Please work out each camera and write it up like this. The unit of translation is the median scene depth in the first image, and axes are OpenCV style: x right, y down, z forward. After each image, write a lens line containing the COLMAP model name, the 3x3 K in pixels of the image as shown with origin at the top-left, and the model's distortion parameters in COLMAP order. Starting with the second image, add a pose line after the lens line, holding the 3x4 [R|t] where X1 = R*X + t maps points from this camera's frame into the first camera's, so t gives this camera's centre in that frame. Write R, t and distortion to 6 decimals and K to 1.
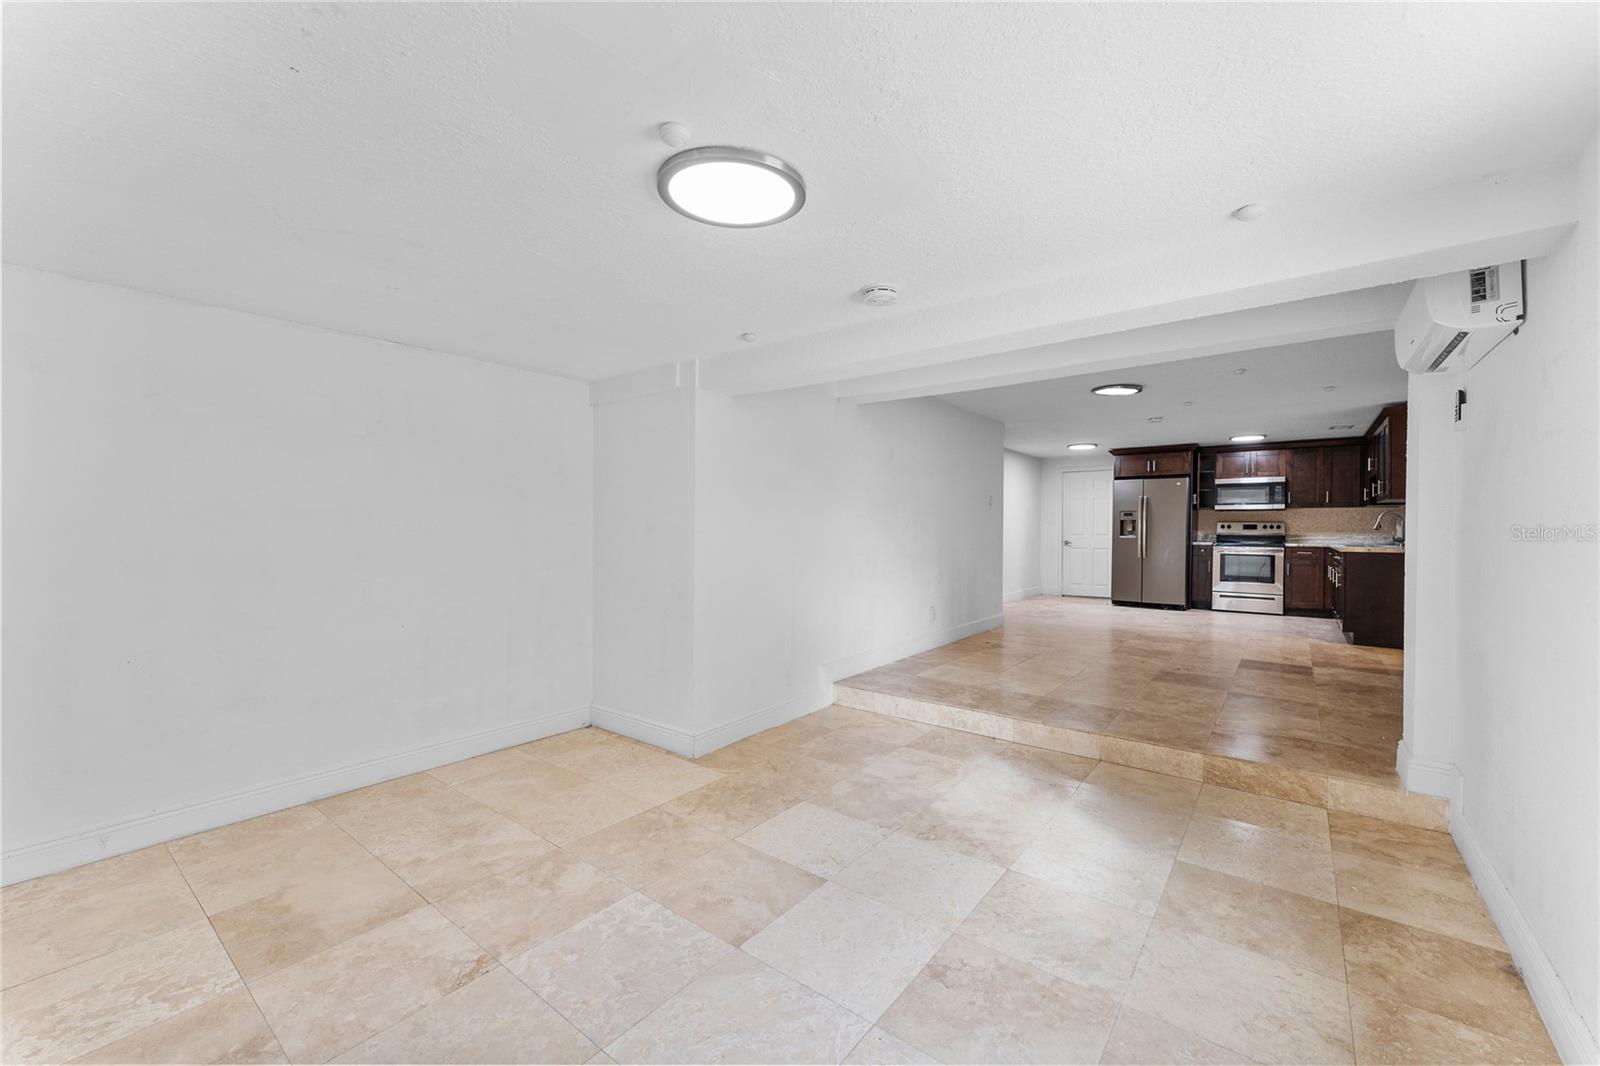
lens RADIAL K [[647.4, 0, 789.6], [0, 647.4, 531.8], [0, 0, 1]] dist [0.000986, -0.000150]
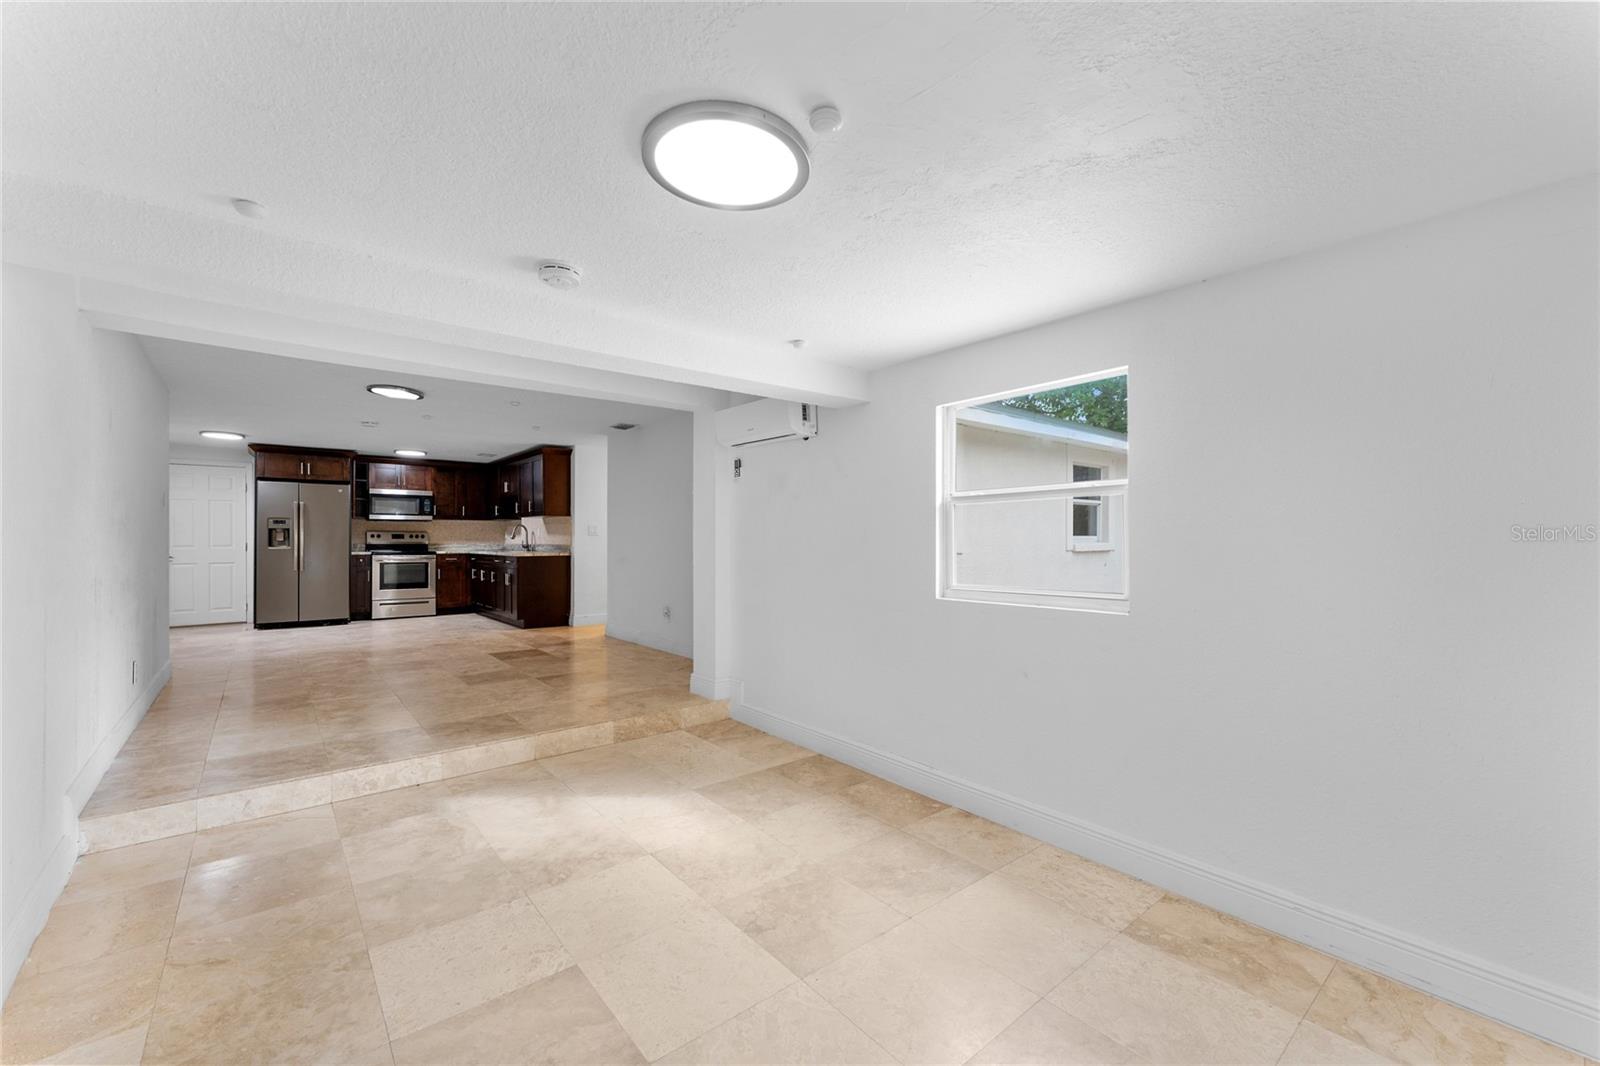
lens RADIAL K [[647.4, 0, 799.3], [0, 647.4, 539.2], [0, 0, 1]] dist [0.000986, -0.000150]
pose [[0.202757, -0.005306, 0.979215, -0.203434], [0.005980, 0.999973, 0.004181, -0.003715], [-0.979211, 0.005008, 0.202783, 0.159259]]
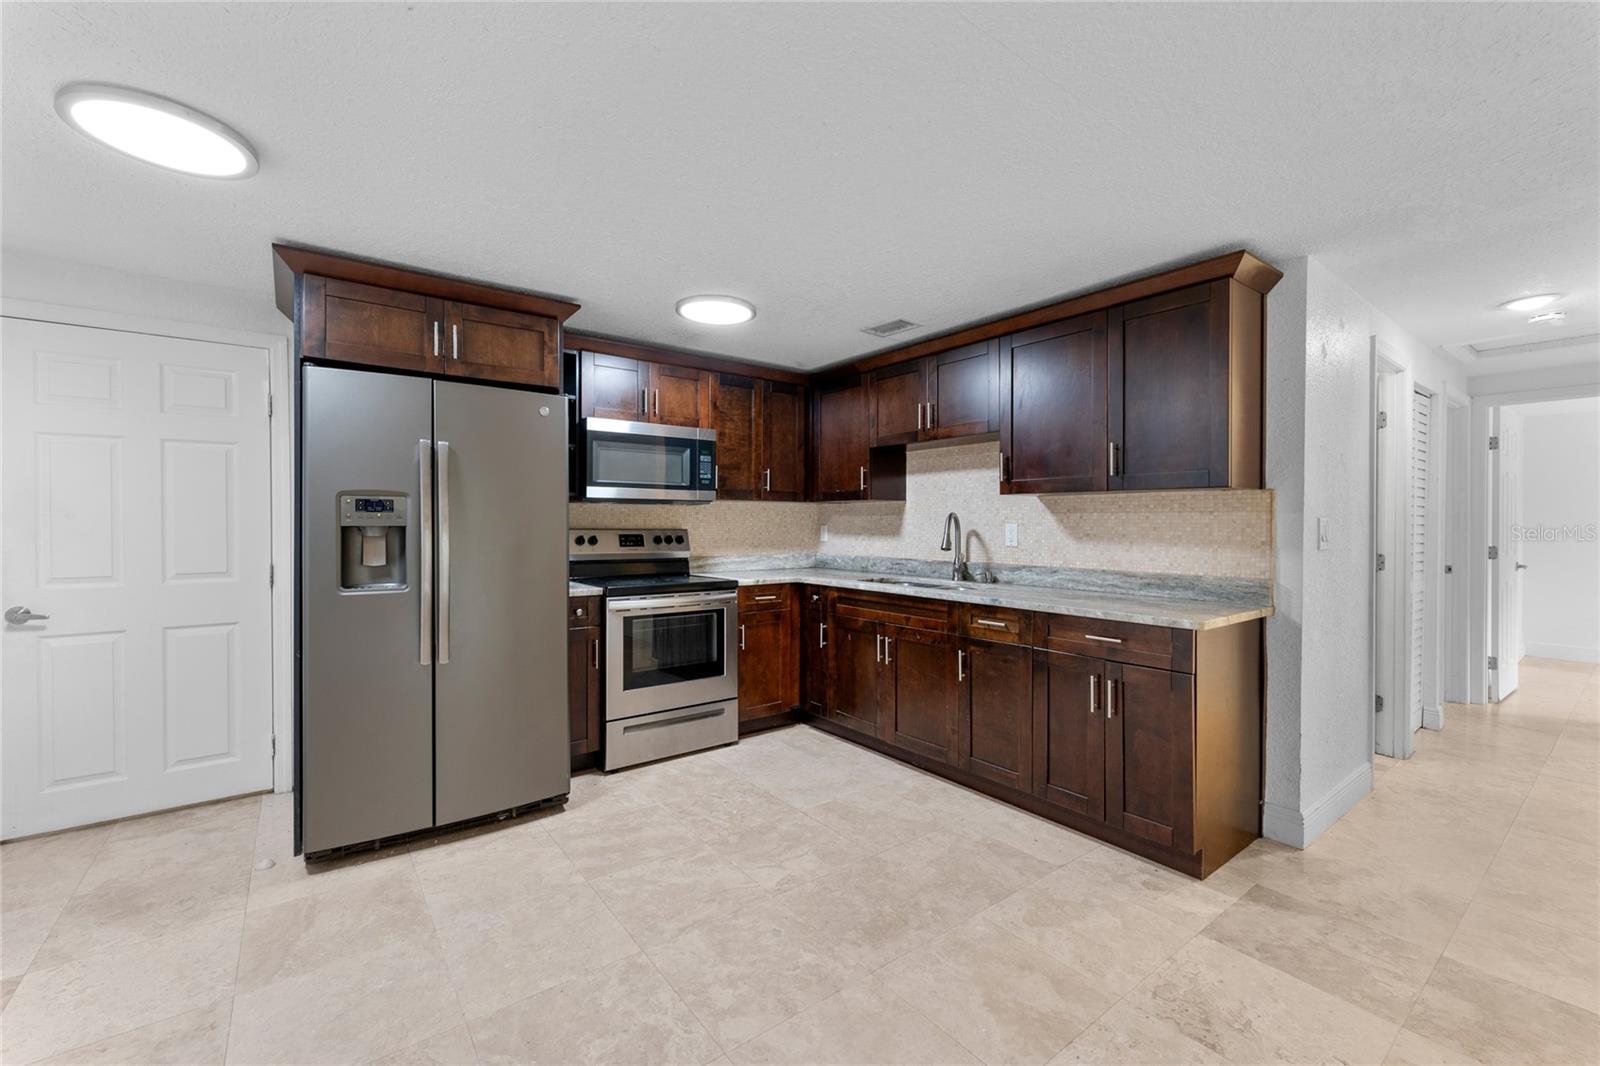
lens RADIAL K [[647.4, 0, 796.1], [0, 647.4, 527.7], [0, 0, 1]] dist [0.000986, -0.000150]
pose [[0.236158, -0.011153, 0.971651, 0.341935], [0.002549, 0.999938, 0.010858, -0.022237], [-0.971711, -0.000087, 0.236172, 0.854950]]
